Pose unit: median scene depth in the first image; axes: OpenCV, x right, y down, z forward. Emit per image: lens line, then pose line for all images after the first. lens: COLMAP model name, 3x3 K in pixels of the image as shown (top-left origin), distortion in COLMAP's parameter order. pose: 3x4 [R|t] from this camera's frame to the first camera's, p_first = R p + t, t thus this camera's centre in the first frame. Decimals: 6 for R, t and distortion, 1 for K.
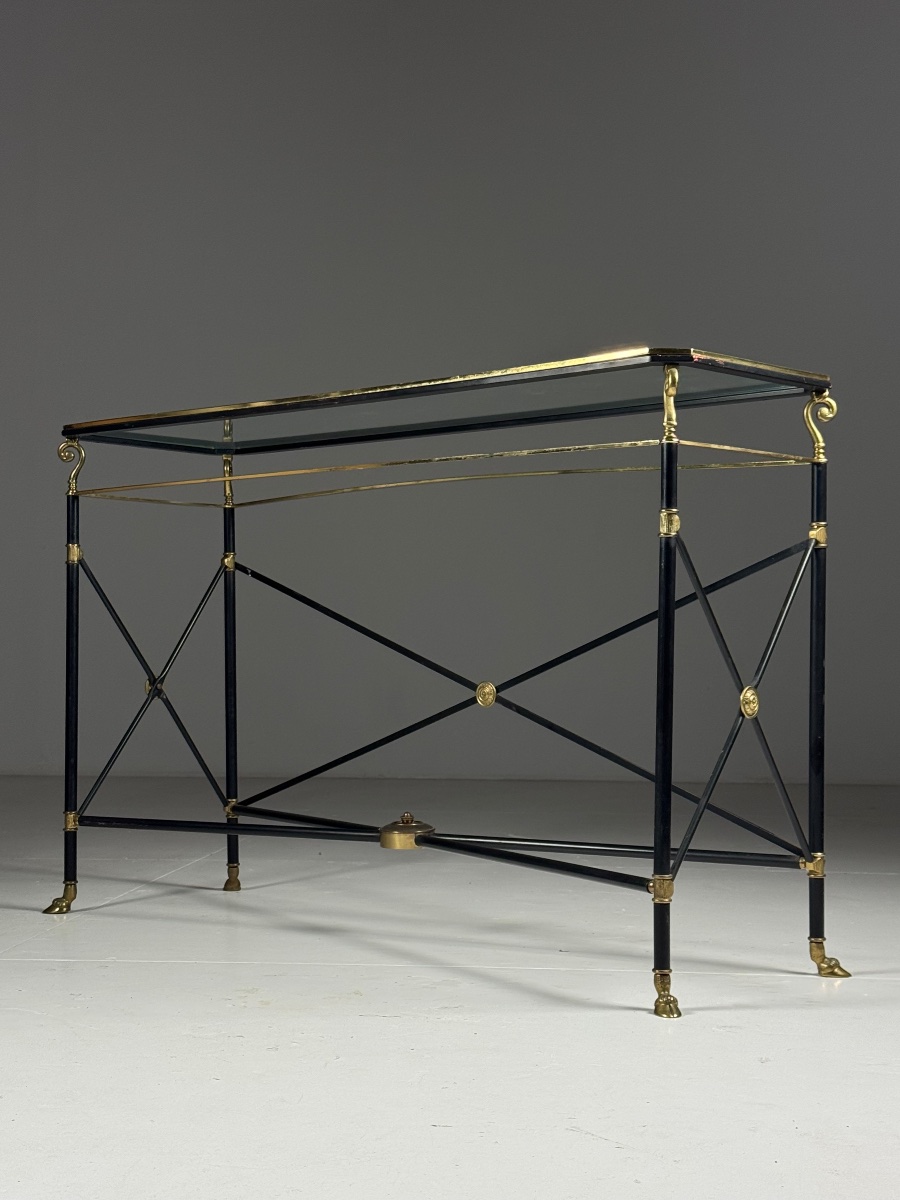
lens RADIAL K [[1852.9, 0, 450.7], [0, 1852.9, 611.4], [0, 0, 1]] dist [0.107426, 0.000000]
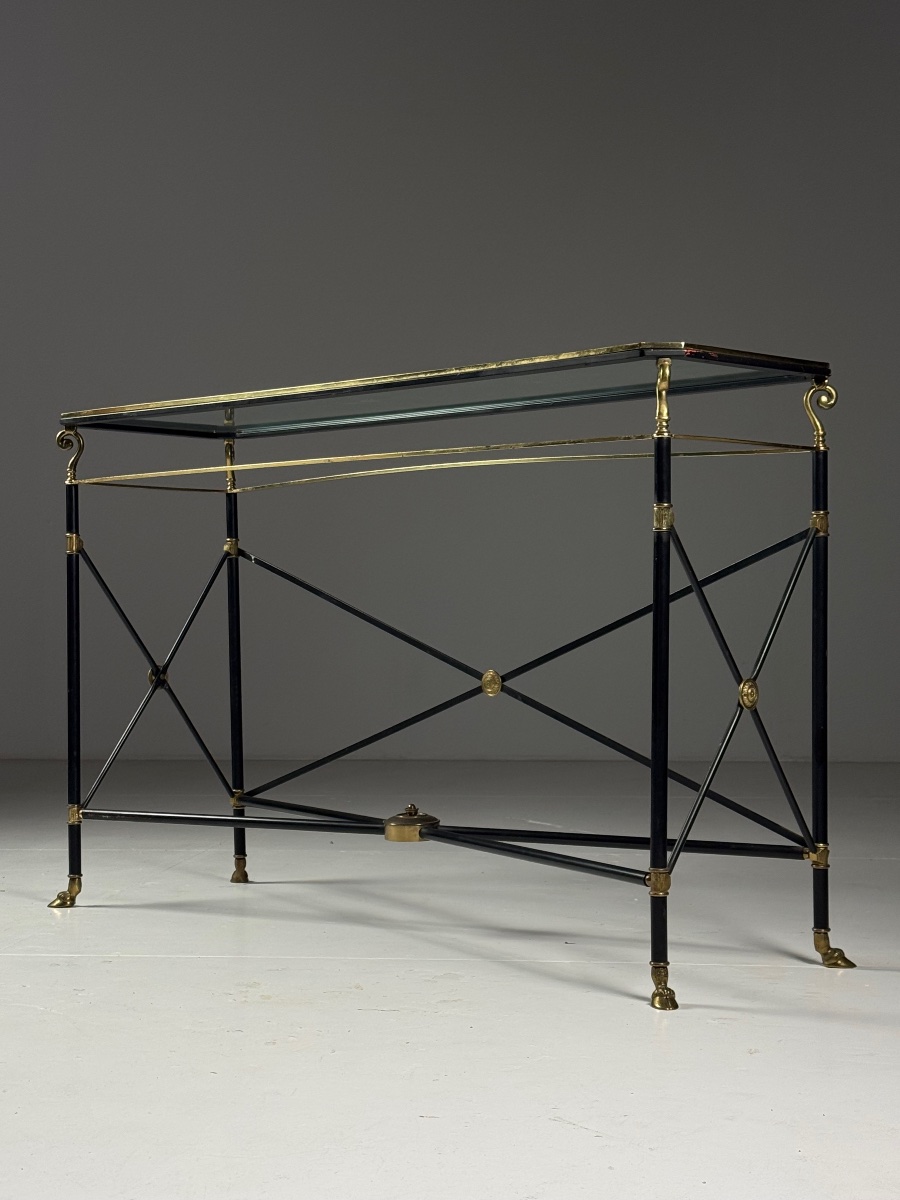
lens RADIAL K [[2008.7, 0, 448.2], [0, 2008.7, 600.8], [0, 0, 1]] dist [0.138737, 0.000000]
pose [[0.999716, -0.011225, -0.021039, 0.022096], [0.011561, 0.999807, 0.015897, -0.019010], [0.020857, -0.016136, 0.999652, -0.079815]]
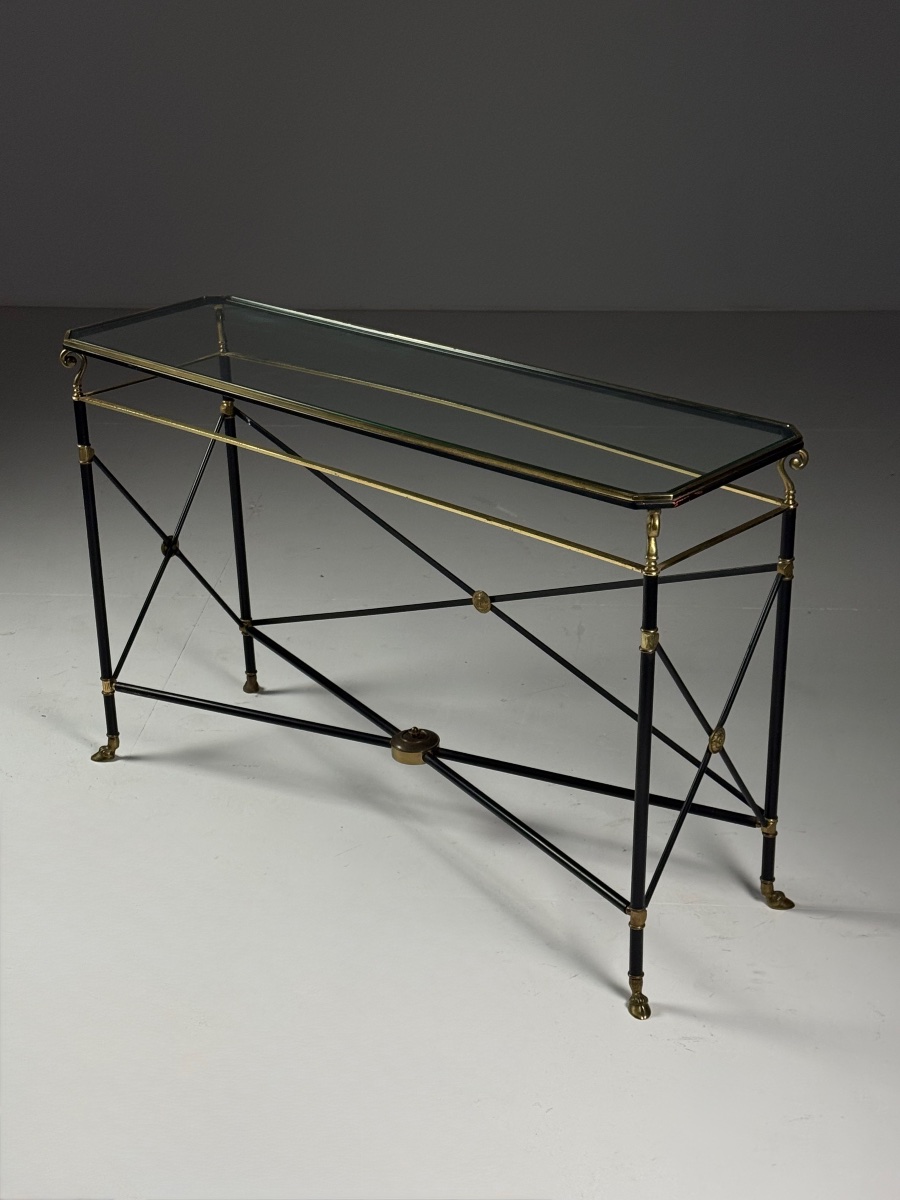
lens RADIAL K [[2008.7, 0, 454.3], [0, 2008.7, 612.7], [0, 0, 1]] dist [0.138737, 0.000000]
pose [[0.999562, -0.027666, 0.010510, -0.011633], [0.020795, 0.909259, 0.415711, -0.515459], [-0.021057, -0.415311, 0.909436, -0.093314]]
